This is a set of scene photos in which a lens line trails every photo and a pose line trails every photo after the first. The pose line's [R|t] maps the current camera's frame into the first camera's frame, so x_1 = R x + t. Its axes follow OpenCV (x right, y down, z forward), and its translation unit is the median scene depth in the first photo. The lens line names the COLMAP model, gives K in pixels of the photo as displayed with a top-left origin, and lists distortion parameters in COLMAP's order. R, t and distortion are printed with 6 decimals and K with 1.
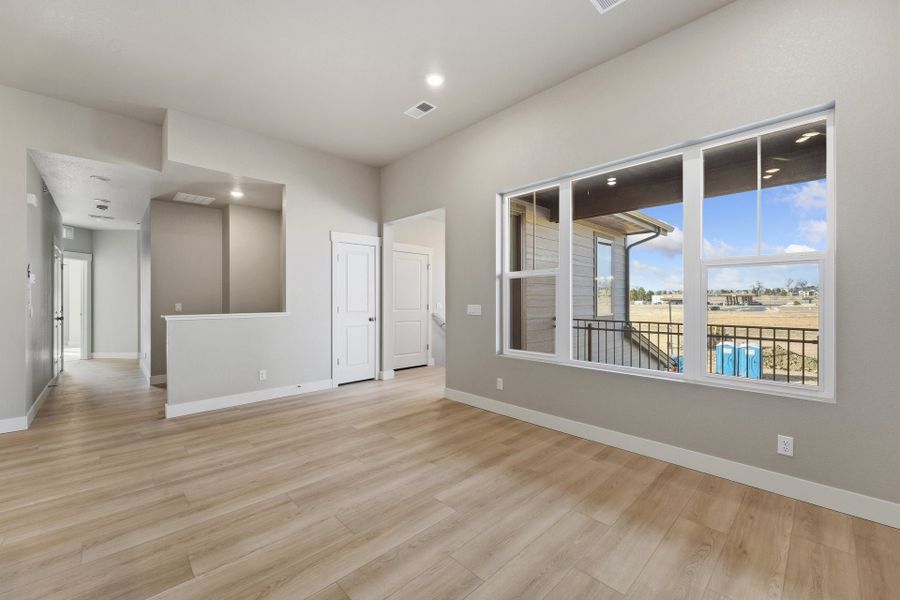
lens RADIAL K [[364.5, 0, 459.6], [0, 364.5, 297.9], [0, 0, 1]] dist [0.002112, -0.000057]
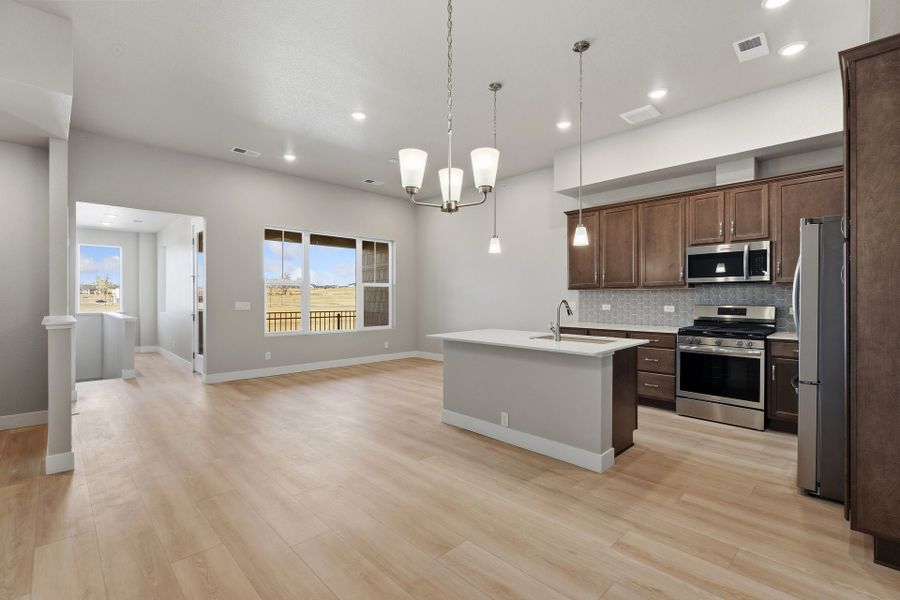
lens RADIAL K [[394.4, 0, 450.0], [0, 394.4, 300.0], [0, 0, 1]] dist [-0.008893, 0.000034]
pose [[-0.004160, -0.001762, 0.999990, -1.568680], [-0.006503, 0.999977, 0.001735, 0.004111], [-0.999970, -0.006496, -0.004171, 0.291715]]
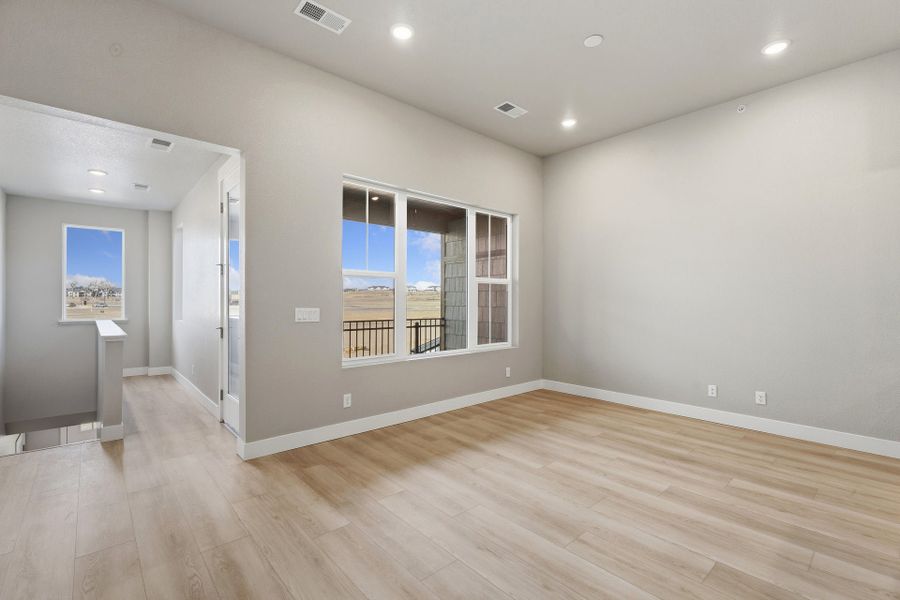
lens RADIAL K [[395.8, 0, 450.0], [0, 395.8, 300.0], [0, 0, 1]] dist [0.001706, 0.000073]
pose [[0.047076, 0.004830, 0.998880, -0.849615], [-0.006822, 0.999967, -0.004514, 0.004328], [-0.998868, -0.006602, 0.047107, 0.763713]]
